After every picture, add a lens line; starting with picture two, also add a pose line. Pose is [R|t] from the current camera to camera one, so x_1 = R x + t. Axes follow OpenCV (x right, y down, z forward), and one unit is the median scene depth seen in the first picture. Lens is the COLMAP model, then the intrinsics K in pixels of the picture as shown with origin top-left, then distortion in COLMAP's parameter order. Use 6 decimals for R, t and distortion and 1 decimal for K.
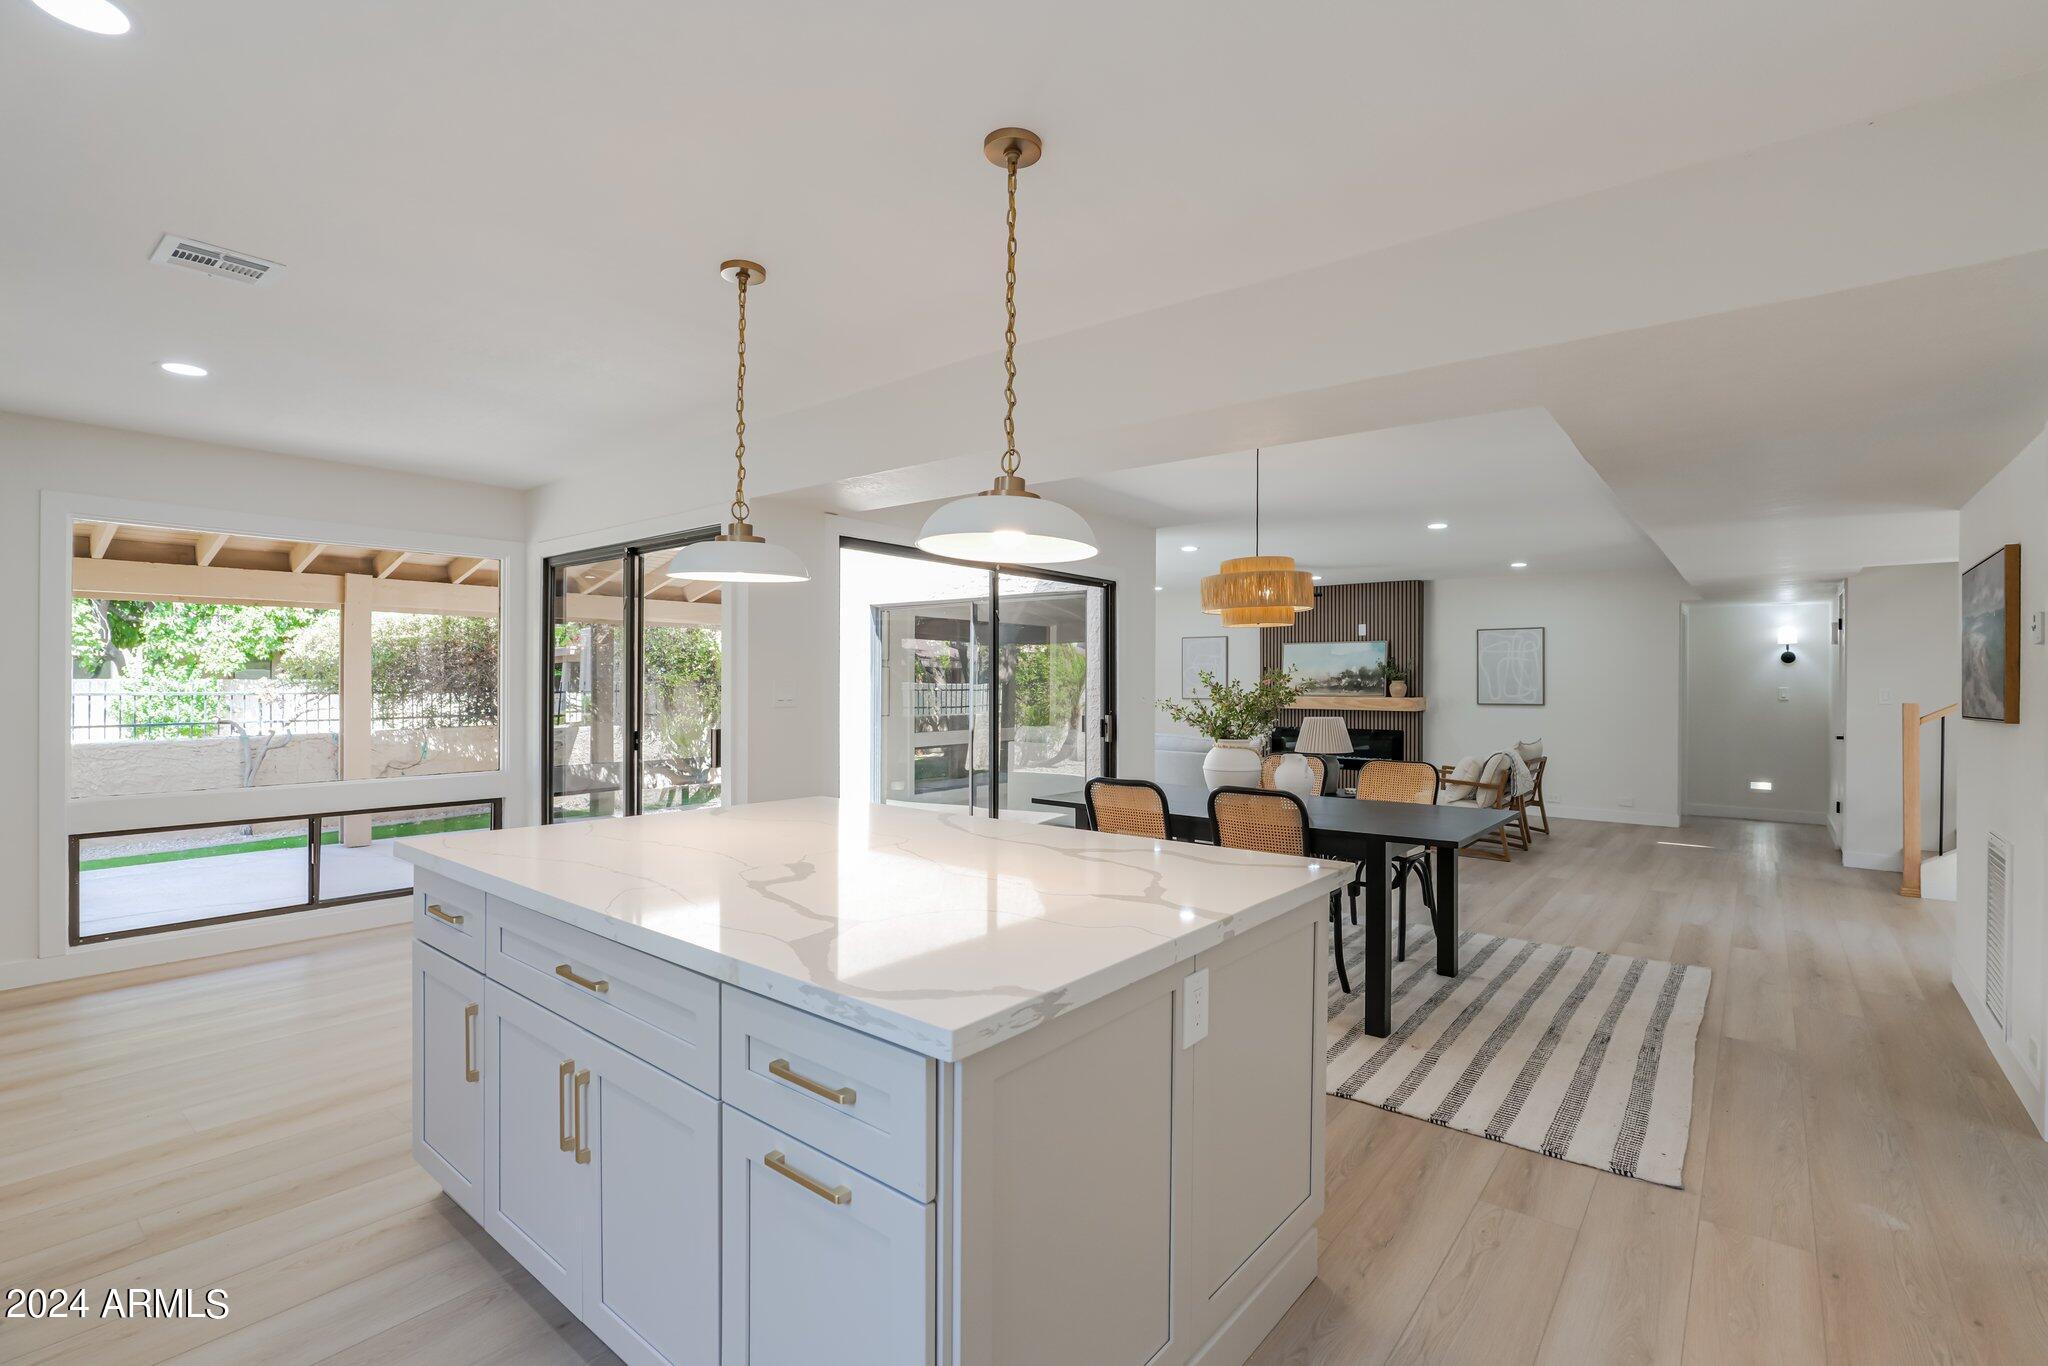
lens RADIAL K [[929.3, 0, 1024.0], [0, 929.3, 683.0], [0, 0, 1]] dist [-0.024349, 0.000089]
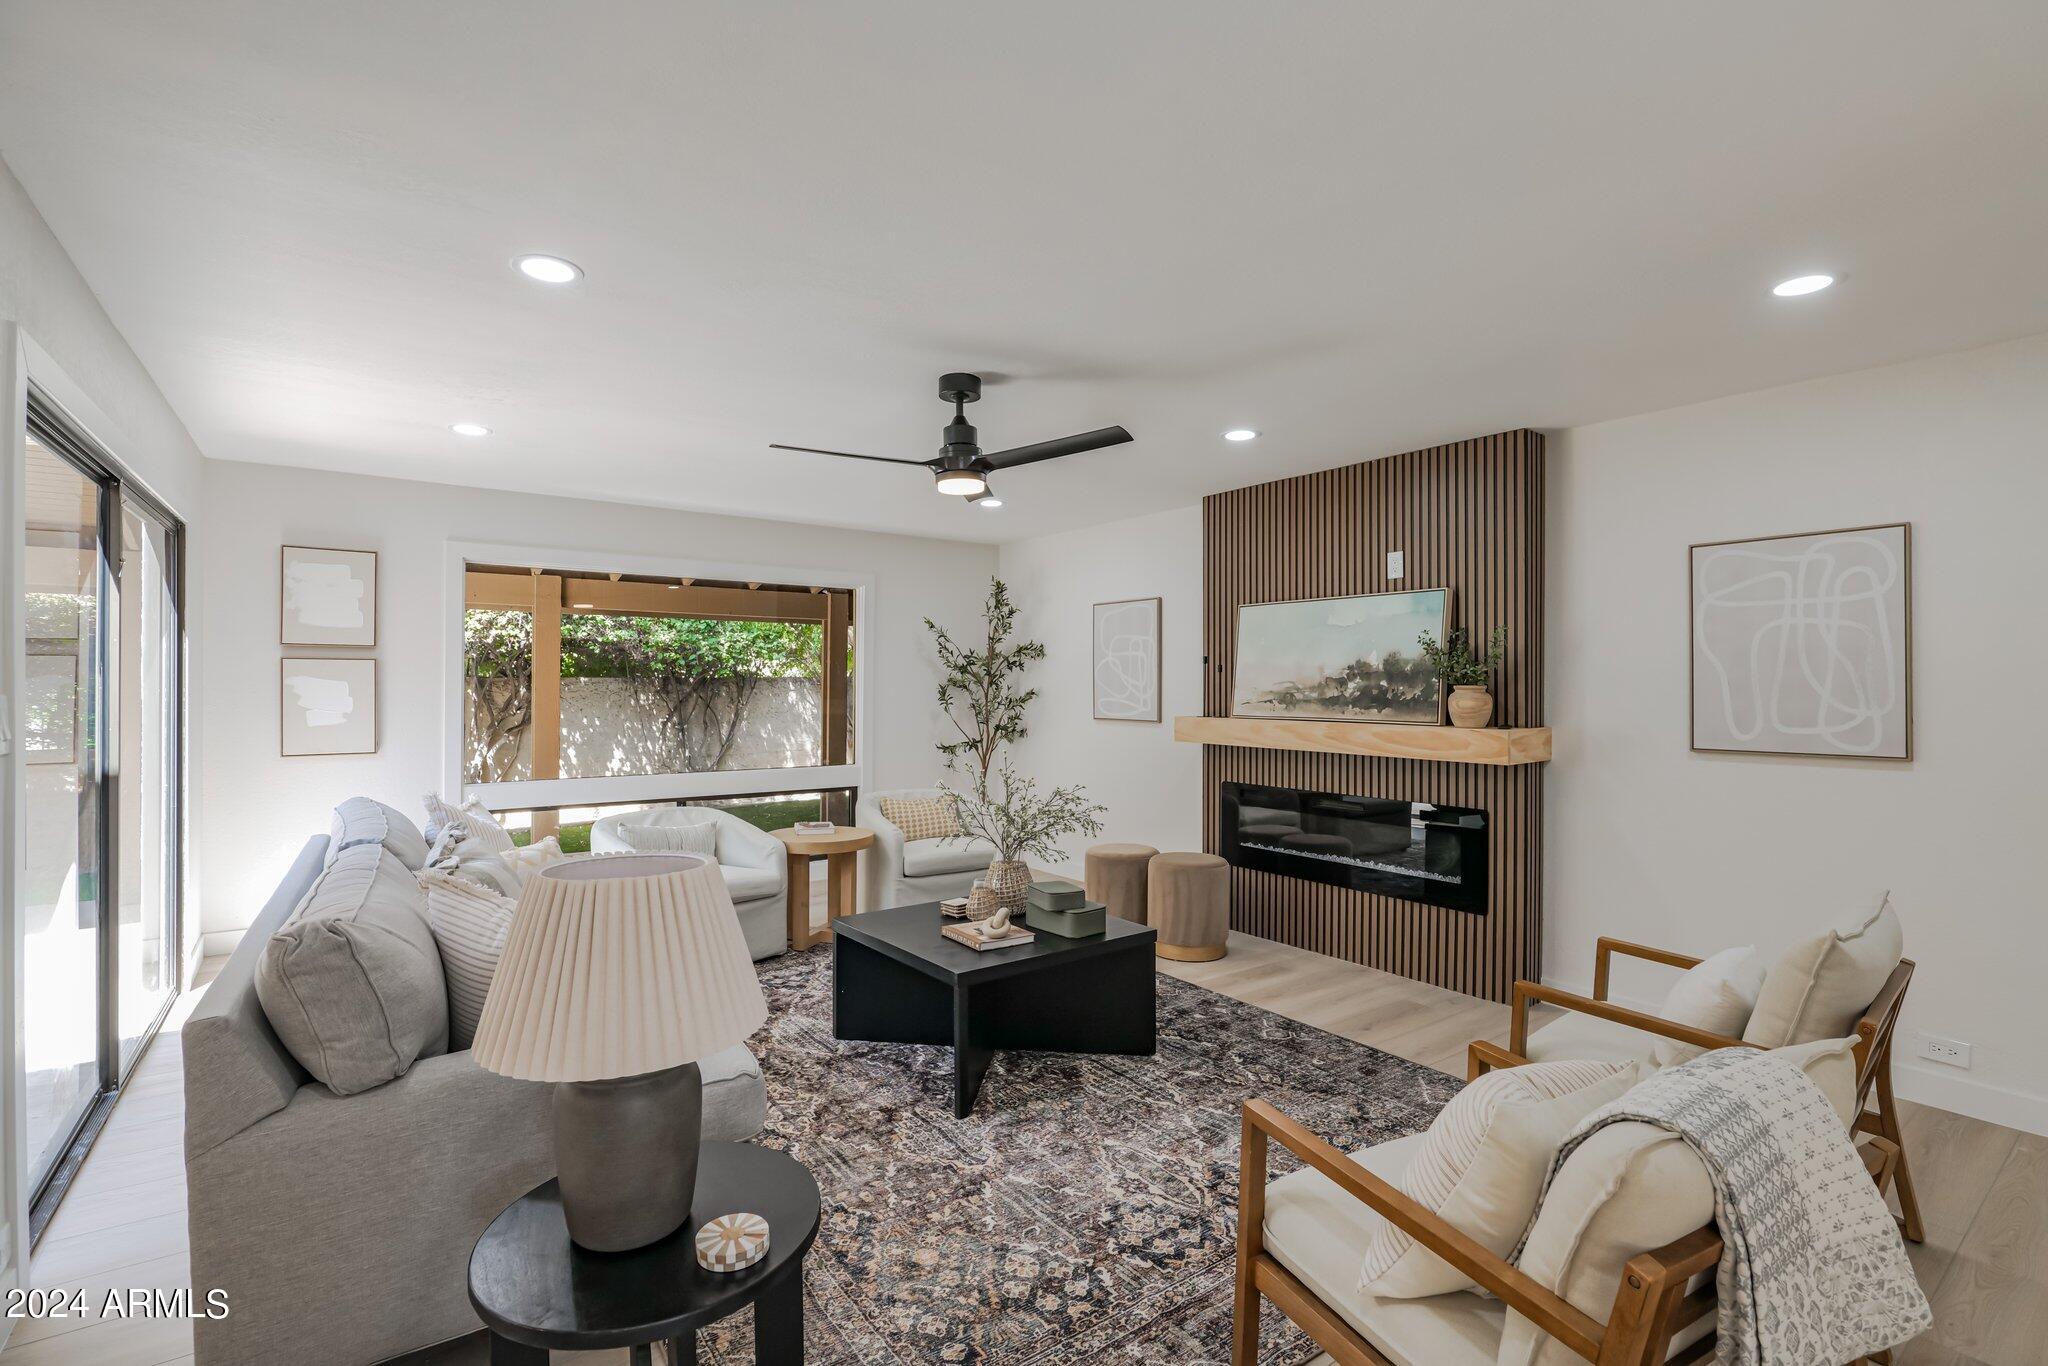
lens RADIAL K [[929.3, 0, 1024.0], [0, 929.3, 683.0], [0, 0, 1]] dist [-0.024349, 0.000089]
pose [[0.969277, -0.001114, -0.245970, 0.310245], [0.001725, 0.999996, 0.002268, -0.004899], [0.245967, -0.002623, 0.969275, 0.558875]]
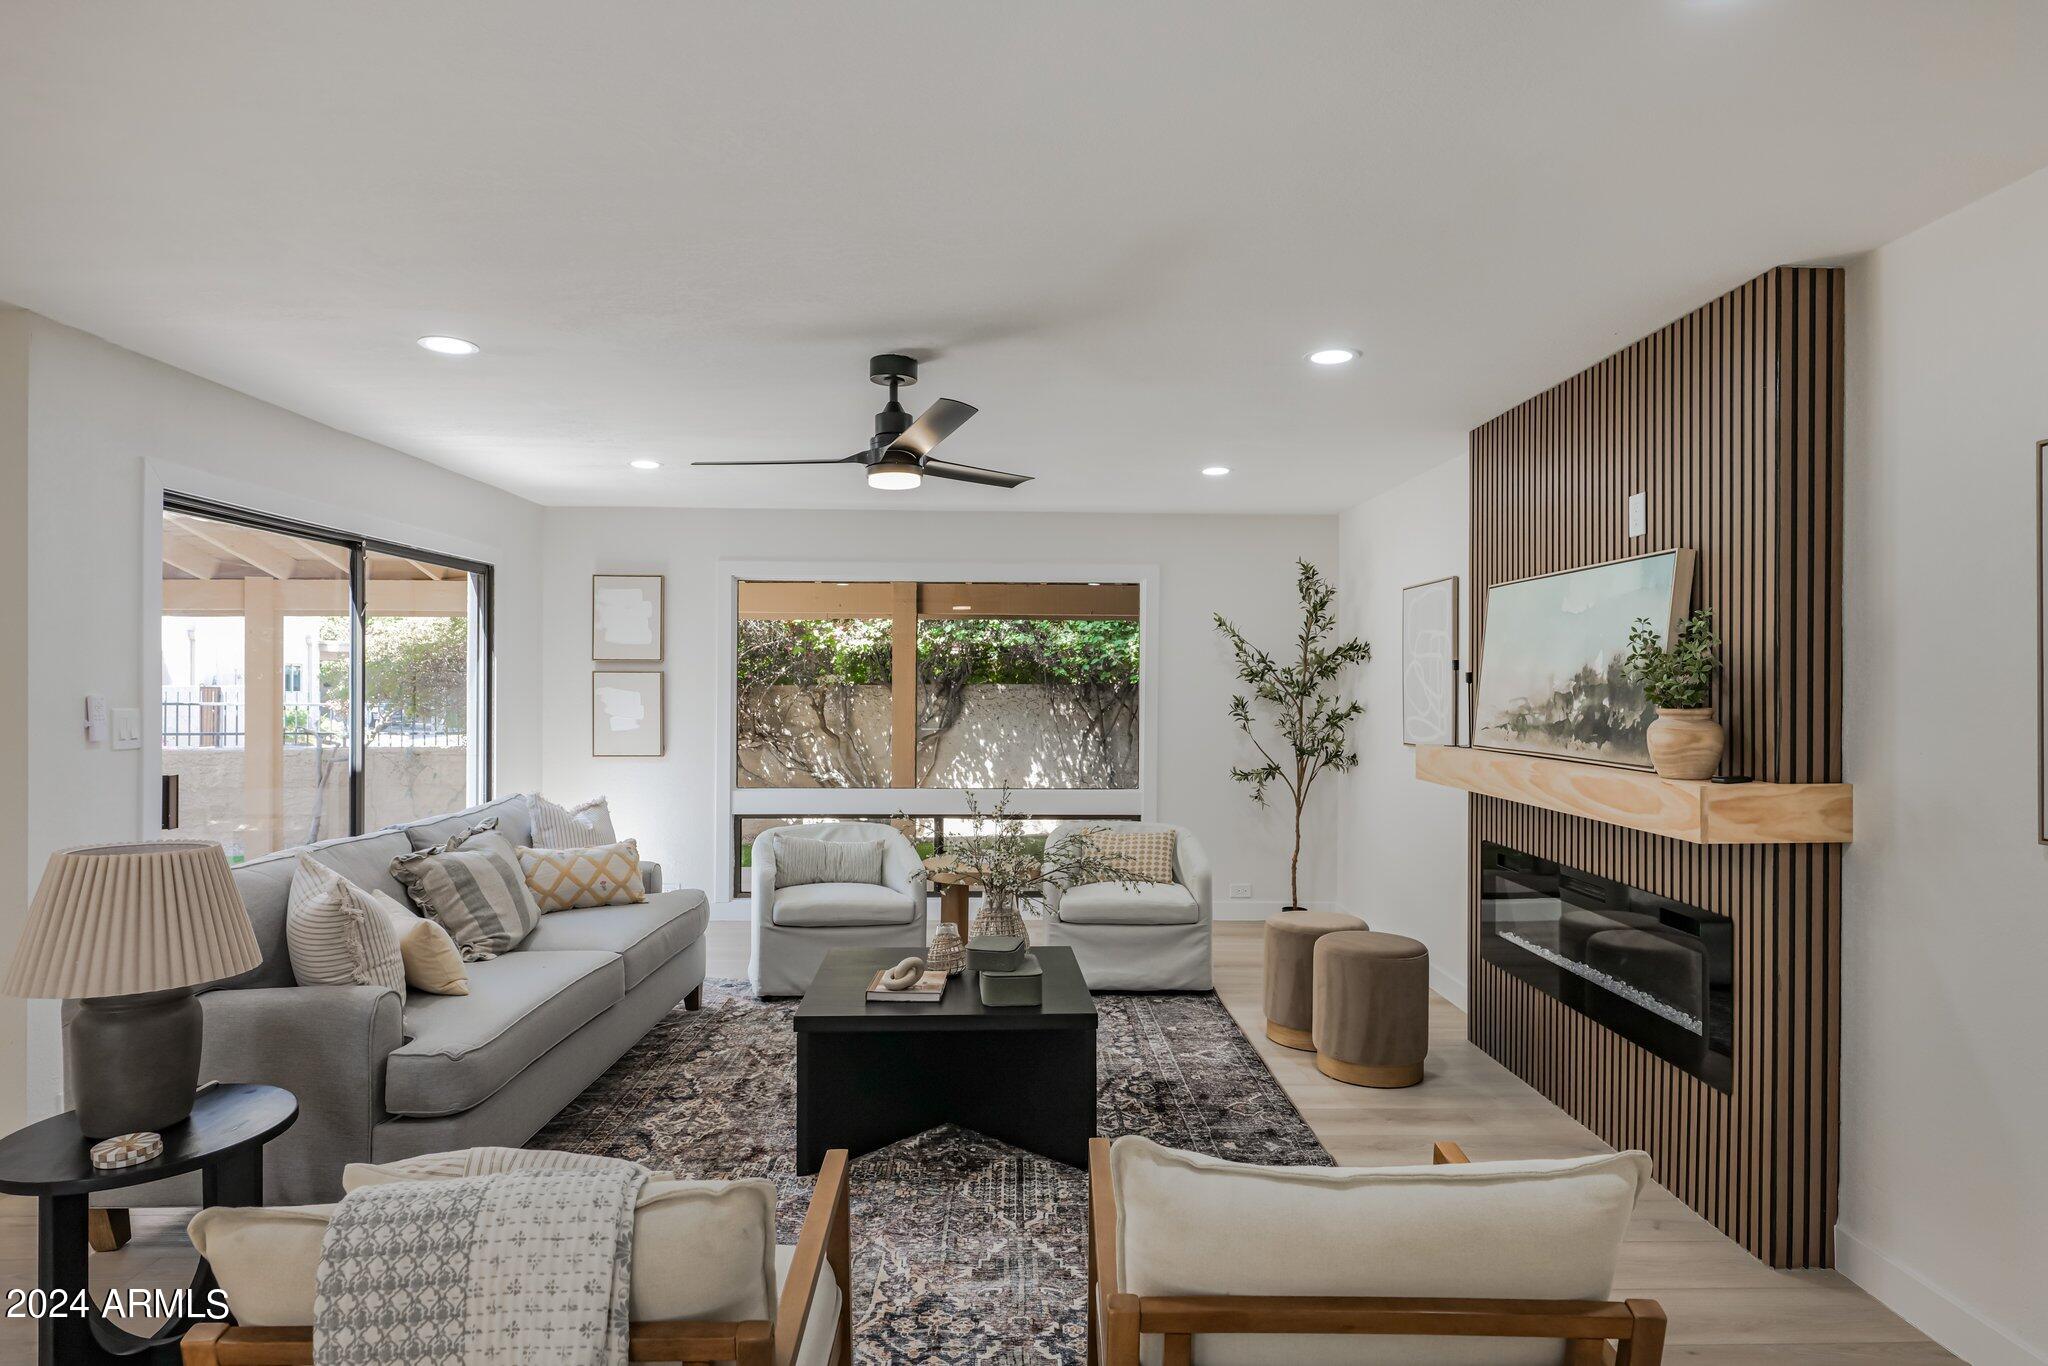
lens RADIAL K [[1145.3, 0, 1047.6], [0, 1145.3, 682.9], [0, 0, 1]] dist [-0.001552, 0.001641]
pose [[0.660925, -0.002127, -0.750449, 0.509137], [0.001660, 0.999998, -0.001373, -0.009064], [0.750450, -0.000339, 0.660927, 0.666881]]
